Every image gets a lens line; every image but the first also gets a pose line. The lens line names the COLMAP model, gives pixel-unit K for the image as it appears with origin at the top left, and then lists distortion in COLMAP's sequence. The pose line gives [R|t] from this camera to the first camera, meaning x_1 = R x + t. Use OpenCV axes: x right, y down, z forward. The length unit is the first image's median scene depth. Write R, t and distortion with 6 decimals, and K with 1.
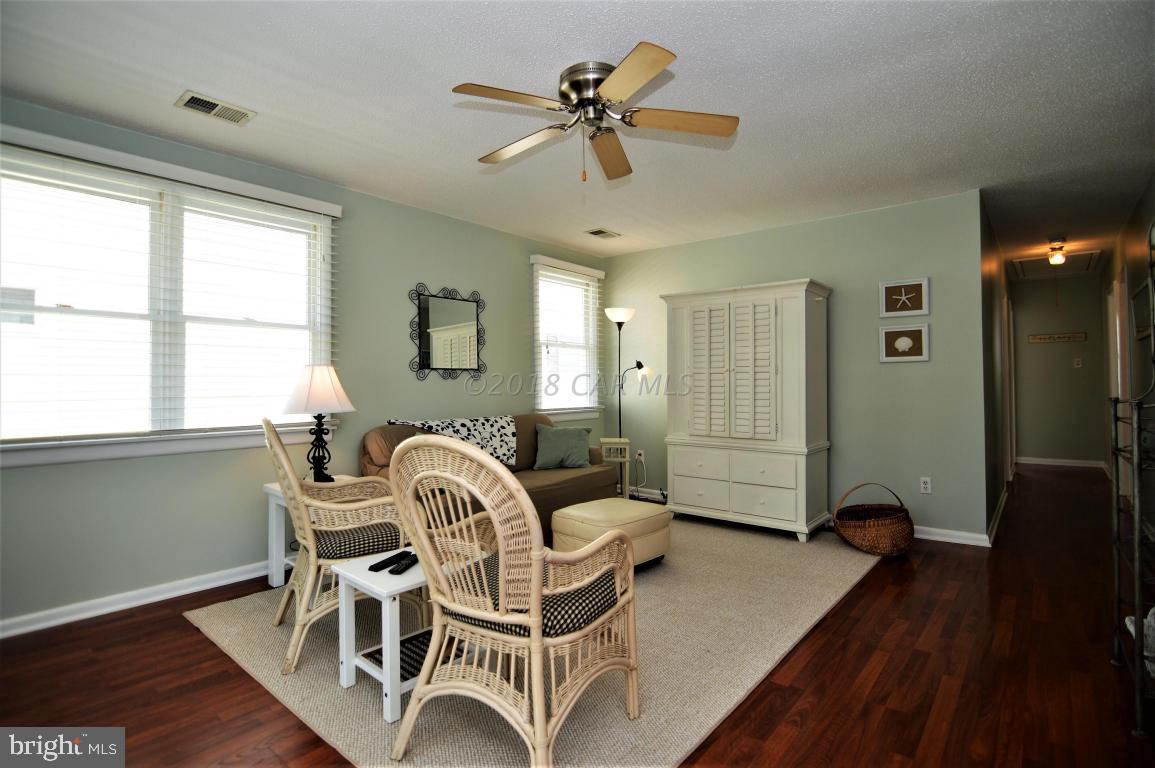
lens RADIAL K [[565.4, 0, 571.7], [0, 565.4, 378.0], [0, 0, 1]] dist [-0.004320, -0.009717]
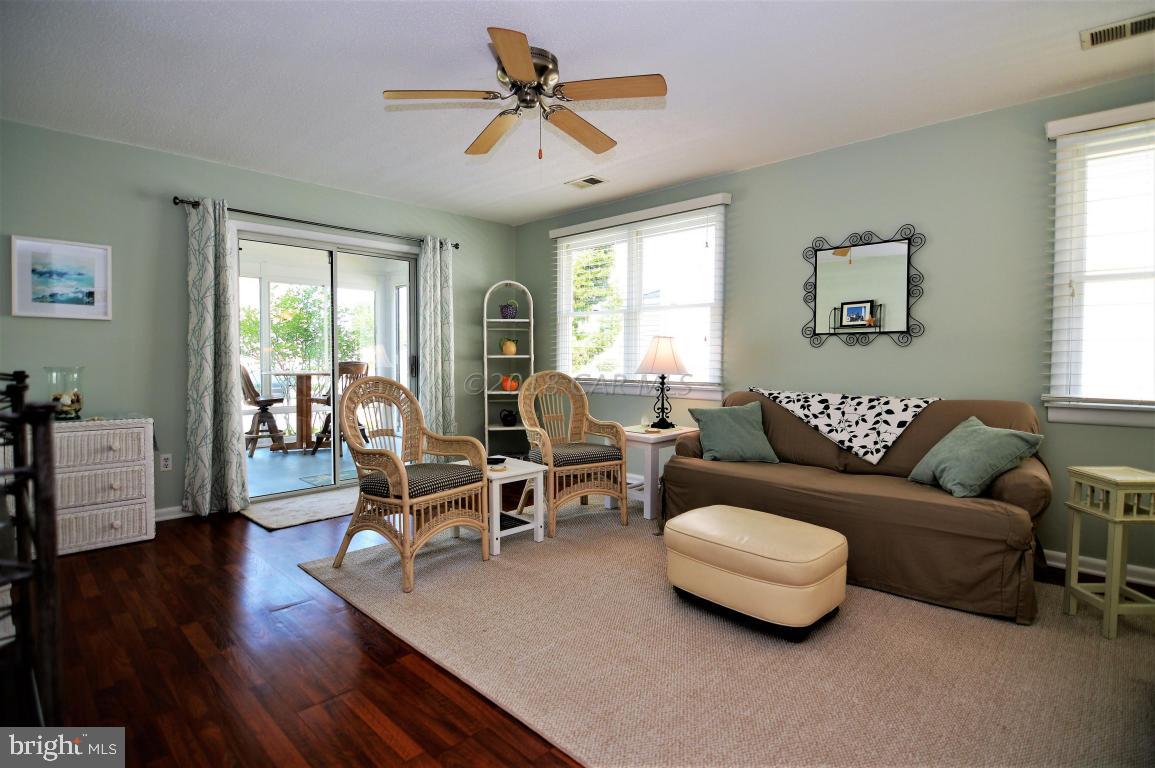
lens RADIAL K [[565.4, 0, 579.2], [0, 565.4, 380.1], [0, 0, 1]] dist [-0.004320, -0.009717]
pose [[-0.068976, 0.056708, -0.996005, 0.641017], [0.017137, 0.998303, 0.055652, -0.000511], [0.997471, -0.013230, -0.069831, 0.673089]]
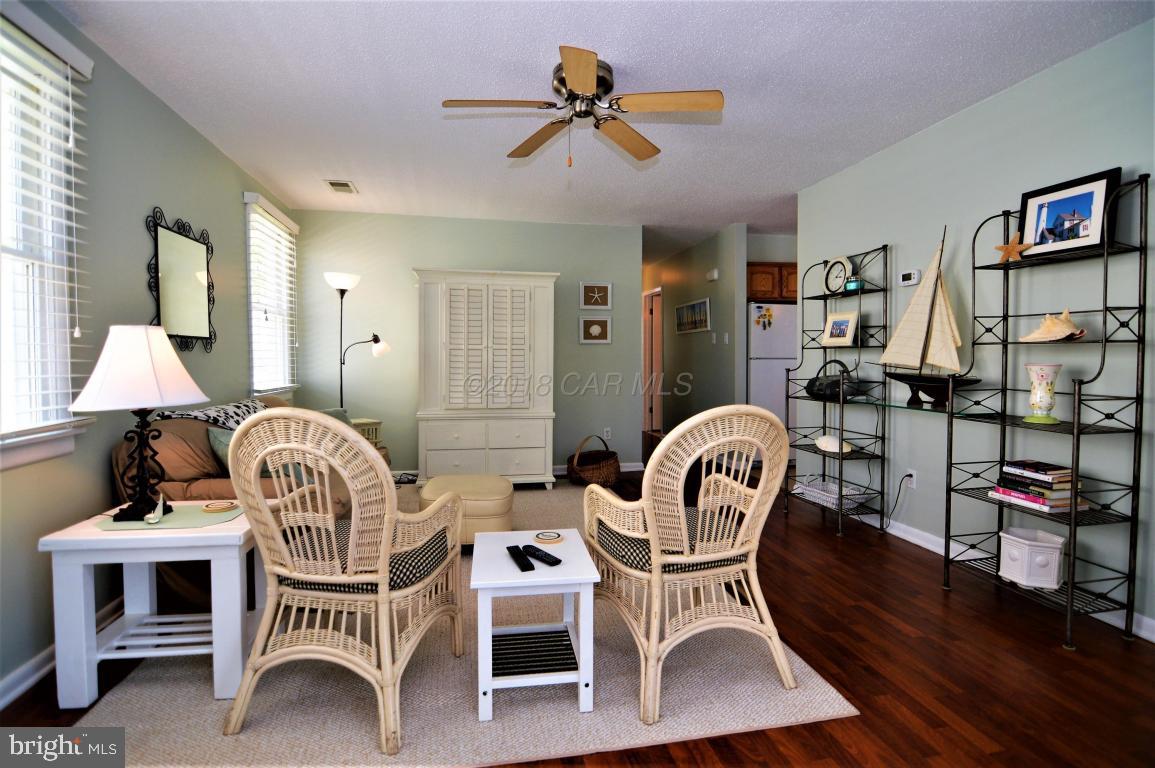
lens RADIAL K [[565.4, 0, 570.6], [0, 565.4, 382.5], [0, 0, 1]] dist [-0.004320, -0.009717]
pose [[0.632039, -0.026427, 0.774486, -0.477864], [-0.013980, 0.998867, 0.045492, 0.002705], [-0.774811, -0.039580, 0.630953, 0.193457]]
